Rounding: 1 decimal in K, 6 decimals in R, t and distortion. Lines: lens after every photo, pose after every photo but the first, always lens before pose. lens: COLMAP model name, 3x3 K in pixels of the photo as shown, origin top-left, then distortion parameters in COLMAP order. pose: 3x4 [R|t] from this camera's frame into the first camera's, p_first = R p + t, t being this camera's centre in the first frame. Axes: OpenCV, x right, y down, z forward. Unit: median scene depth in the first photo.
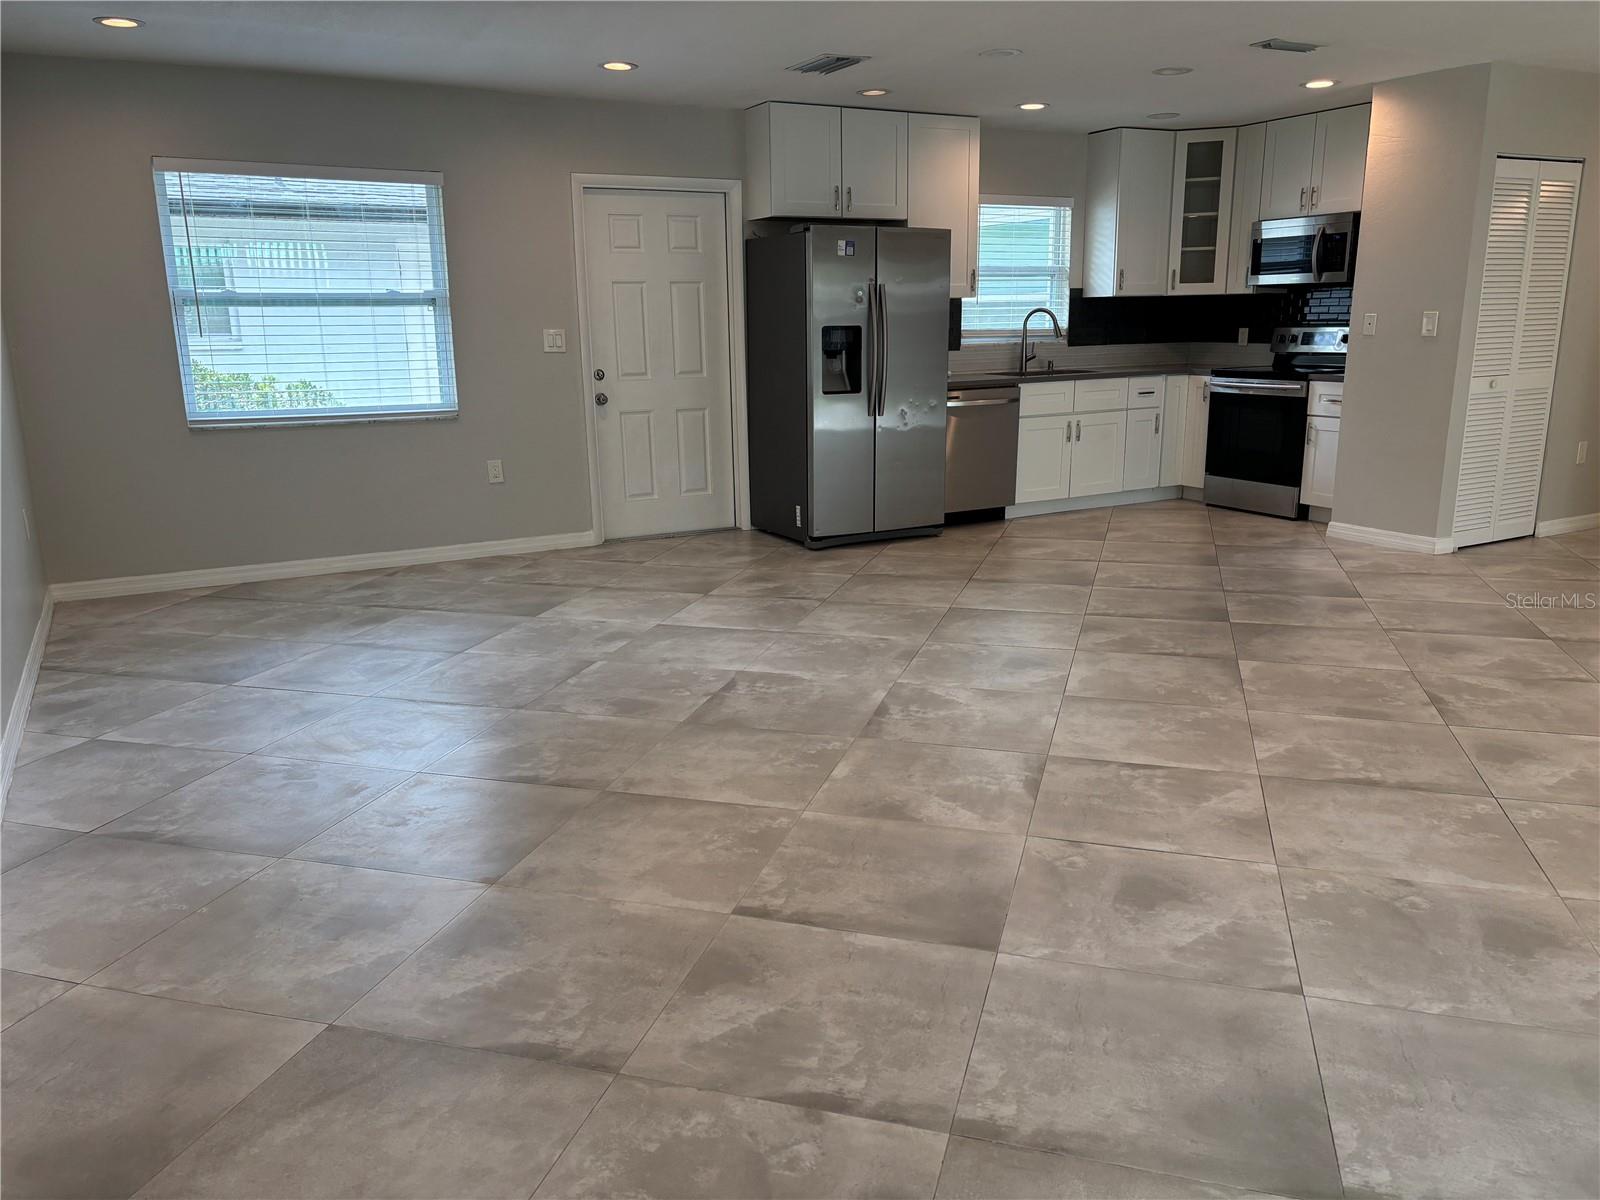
lens RADIAL K [[1206.5, 0, 800.0], [0, 1206.5, 600.0], [0, 0, 1]] dist [0.032620, -0.007047]
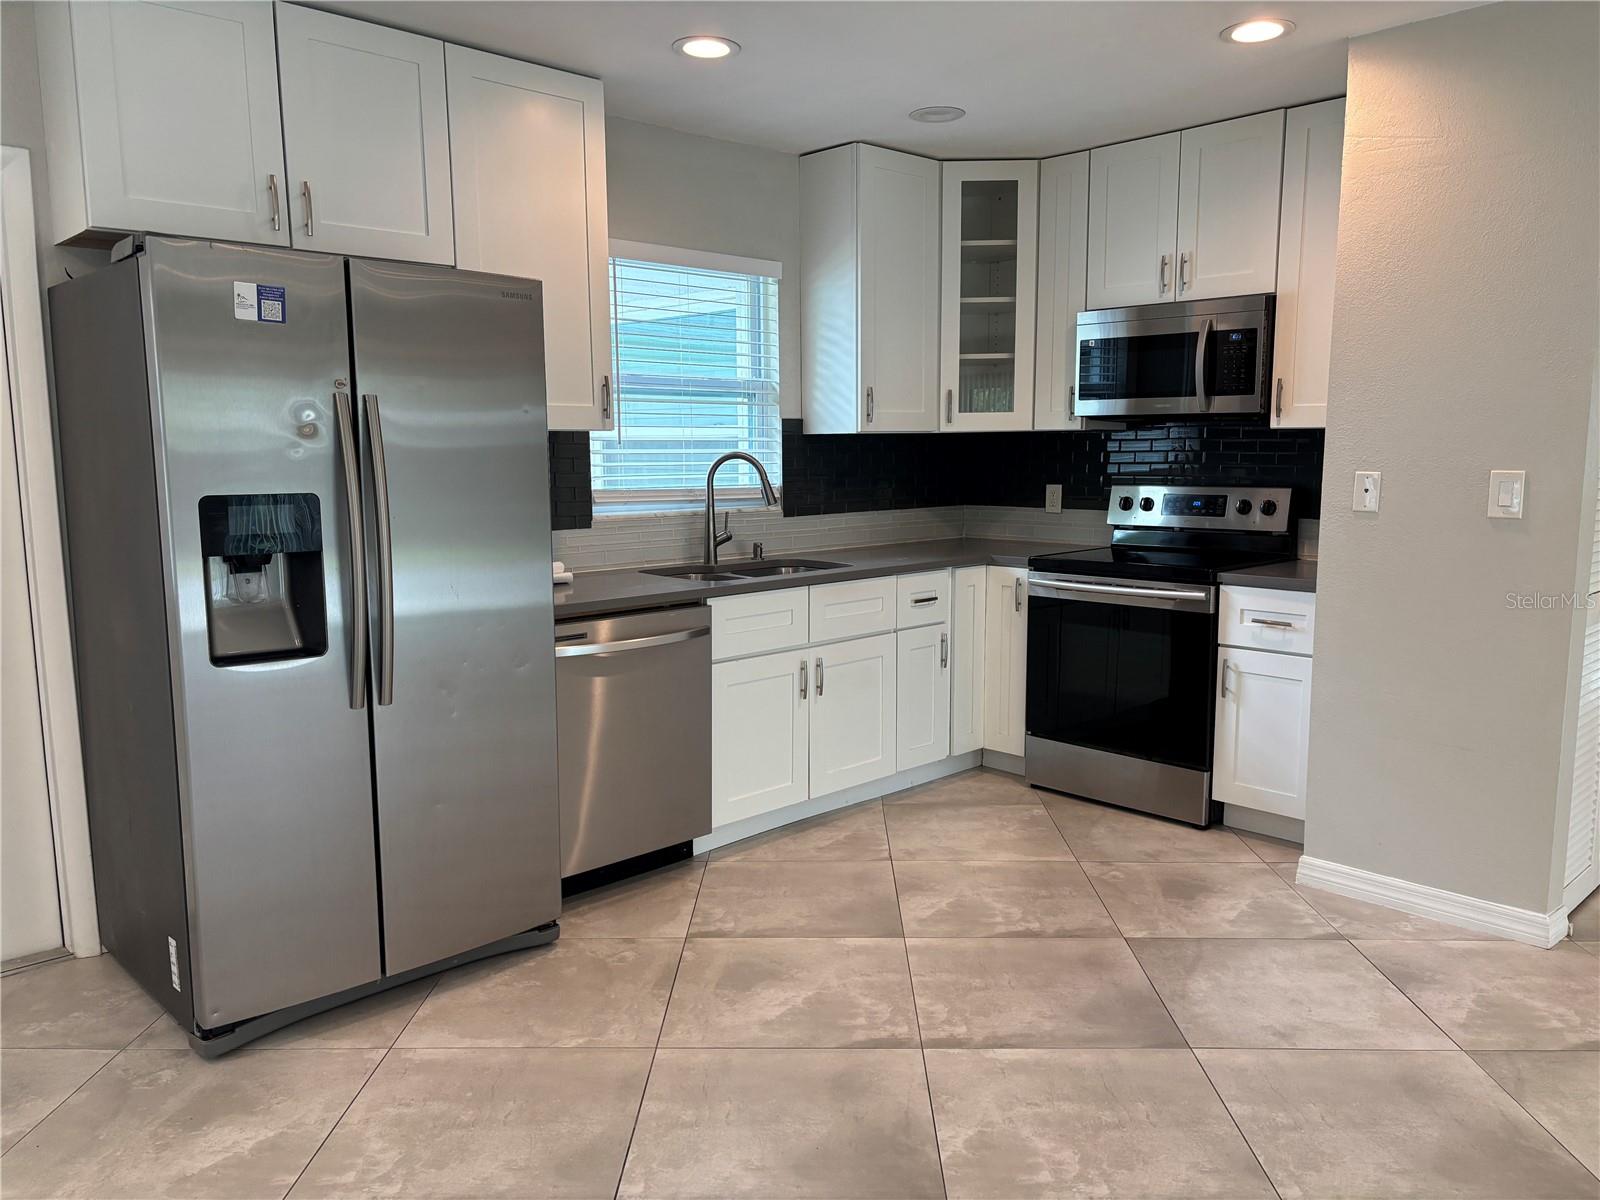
lens RADIAL K [[1227.3, 0, 805.2], [0, 1227.3, 632.6], [0, 0, 1]] dist [0.047879, -0.068977]
pose [[0.963305, -0.033866, 0.266263, 0.077548], [0.056190, 0.995472, -0.076673, -0.114939], [-0.262460, 0.088821, 0.960846, 0.463619]]
